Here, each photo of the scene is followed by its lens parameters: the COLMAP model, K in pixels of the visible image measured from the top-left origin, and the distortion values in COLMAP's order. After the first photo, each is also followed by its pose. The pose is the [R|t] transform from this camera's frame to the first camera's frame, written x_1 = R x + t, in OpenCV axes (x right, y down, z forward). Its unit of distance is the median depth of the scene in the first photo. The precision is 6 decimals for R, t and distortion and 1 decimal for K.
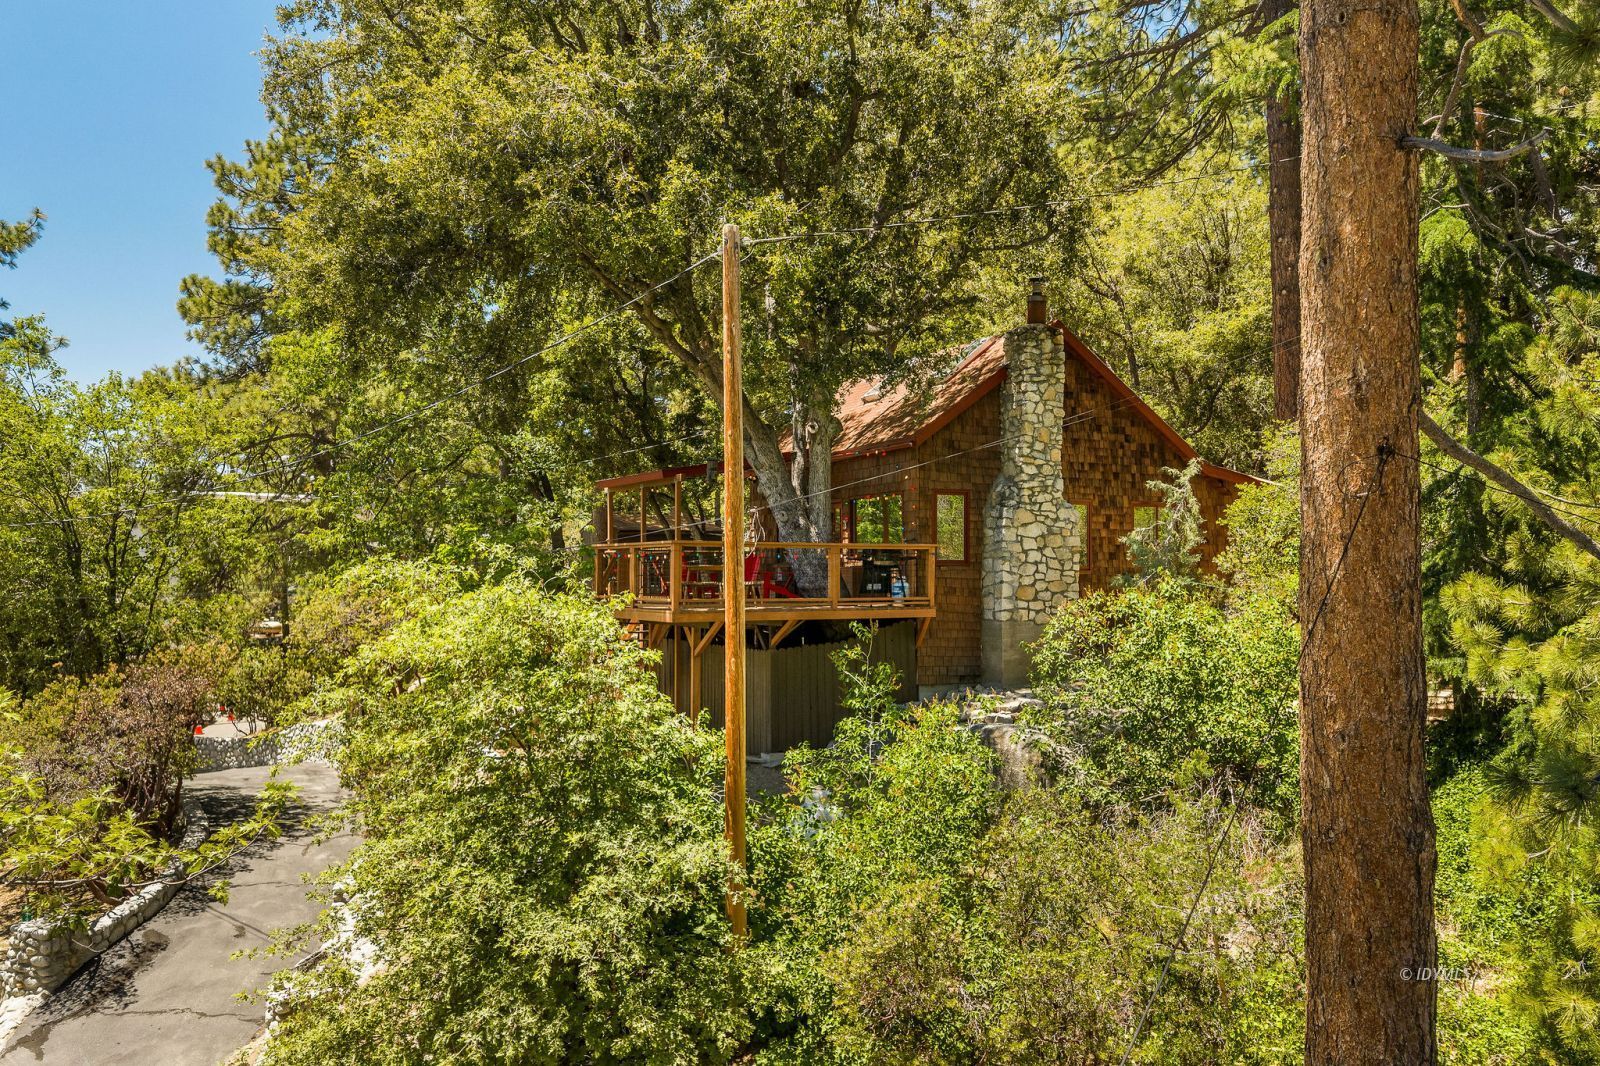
lens RADIAL K [[1215.3, 0, 800.0], [0, 1215.3, 533.0], [0, 0, 1]] dist [0.000178, -0.001038]
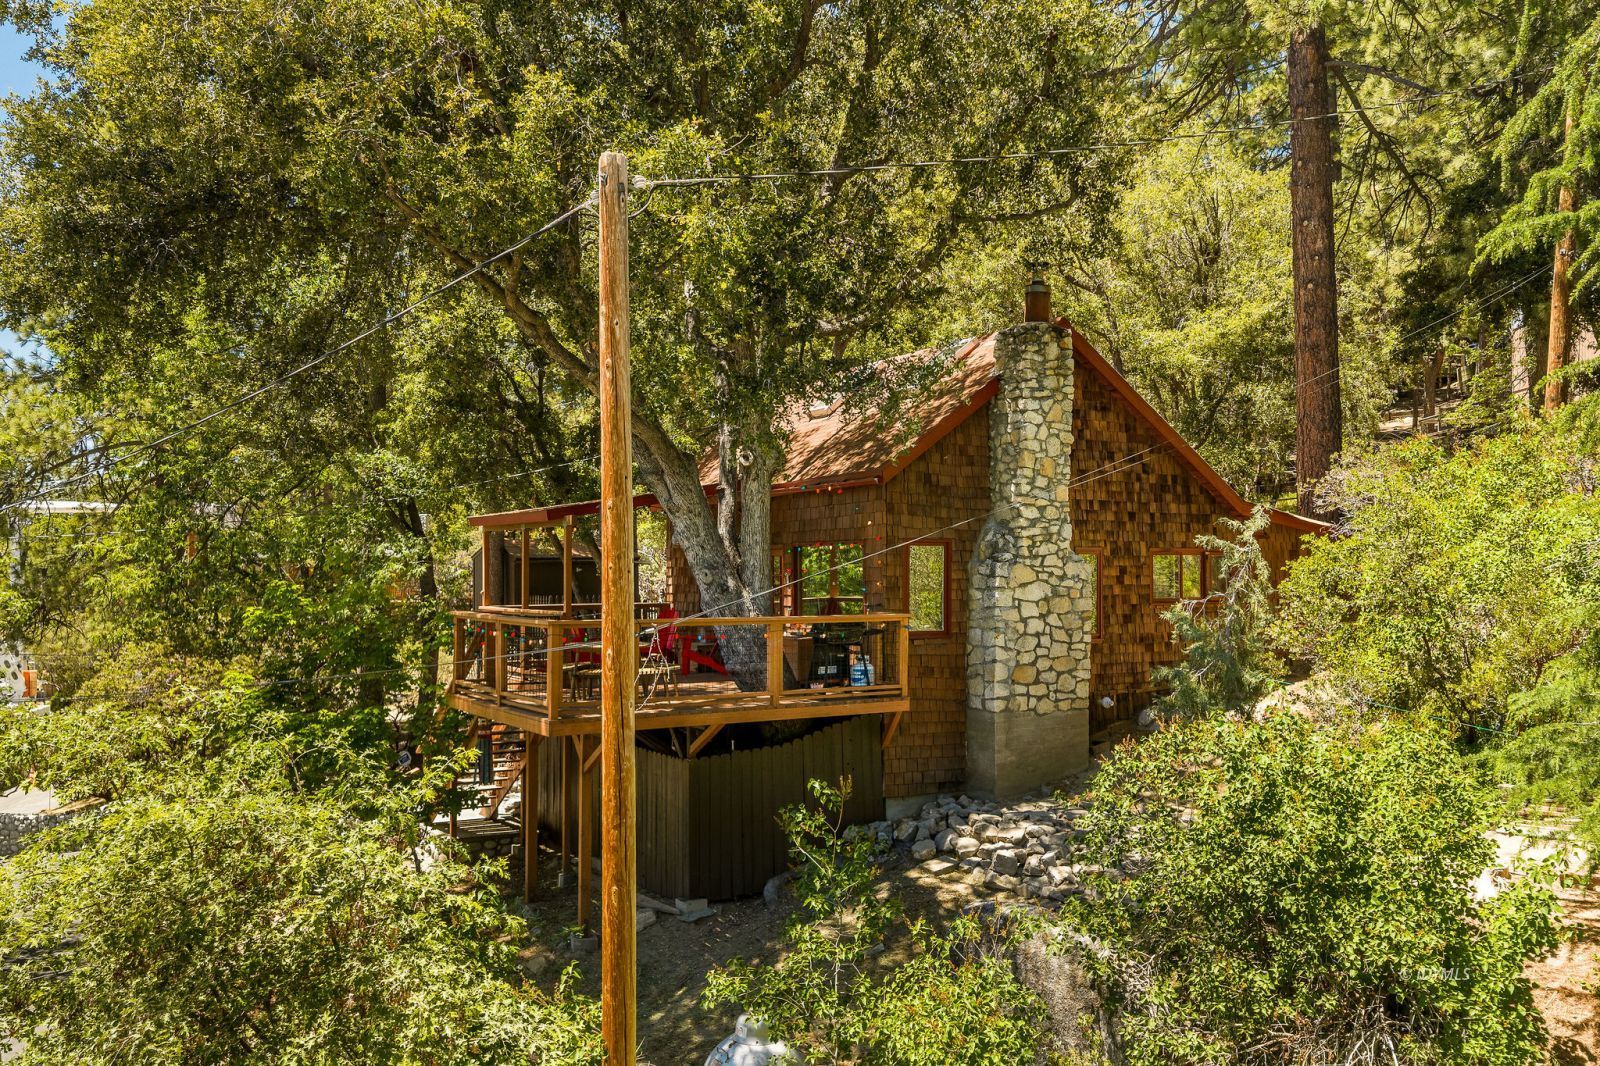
lens RADIAL K [[1215.3, 0, 800.0], [0, 1215.3, 533.0], [0, 0, 1]] dist [0.000178, -0.001038]
pose [[0.998293, -0.000019, 0.058399, 0.000051], [-0.000292, 0.999986, 0.005317, -0.043456], [-0.058398, -0.005325, 0.998279, 0.245071]]
